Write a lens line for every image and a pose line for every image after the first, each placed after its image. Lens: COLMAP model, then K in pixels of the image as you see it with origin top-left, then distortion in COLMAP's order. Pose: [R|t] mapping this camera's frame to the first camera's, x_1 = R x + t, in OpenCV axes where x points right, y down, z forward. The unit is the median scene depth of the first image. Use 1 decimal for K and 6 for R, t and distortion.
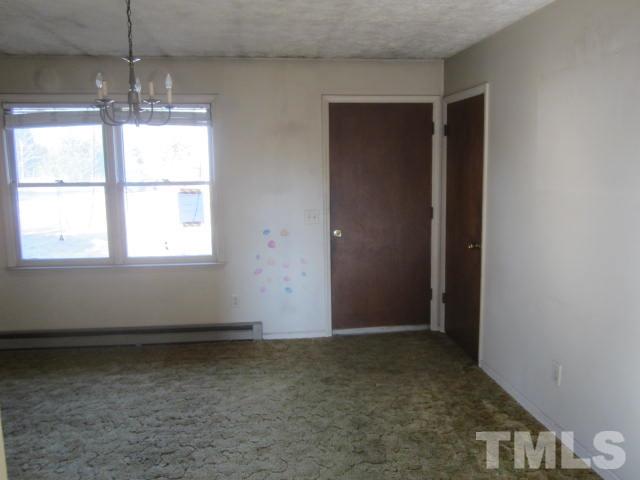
lens RADIAL K [[545.1, 0, 320.0], [0, 545.1, 240.0], [0, 0, 1]] dist [-0.008897, -0.004957]
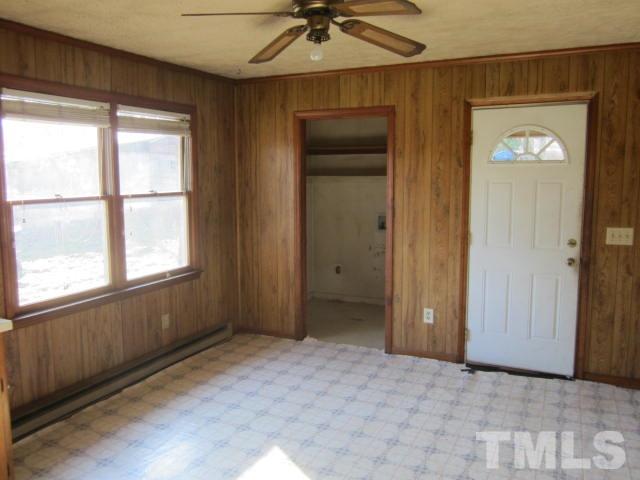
lens RADIAL K [[533.3, 0, 316.6], [0, 533.3, 244.9], [0, 0, 1]] dist [-0.035138, 0.003386]
pose [[0.526156, -0.115244, 0.842543, -0.929185], [0.132031, 0.989831, 0.052939, -0.031340], [-0.840076, 0.083387, 0.536022, 0.301695]]
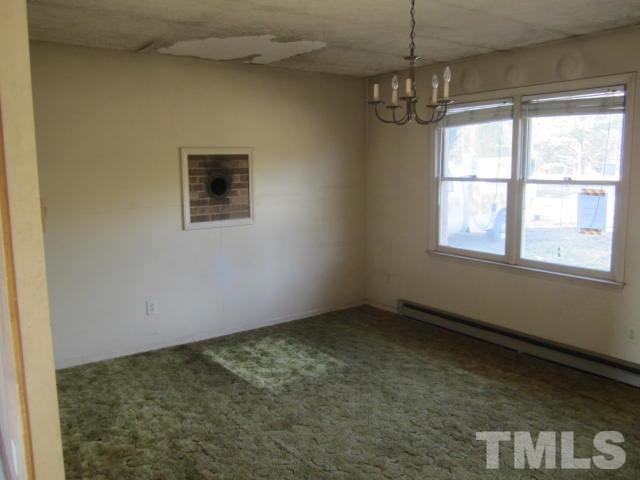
lens RADIAL K [[533.3, 0, 316.6], [0, 533.3, 244.9], [0, 0, 1]] dist [-0.035138, 0.003386]
pose [[0.496109, 0.132882, -0.858032, 0.270262], [-0.119979, 0.989231, 0.083829, -0.027096], [0.859931, 0.061358, 0.506709, 0.230052]]
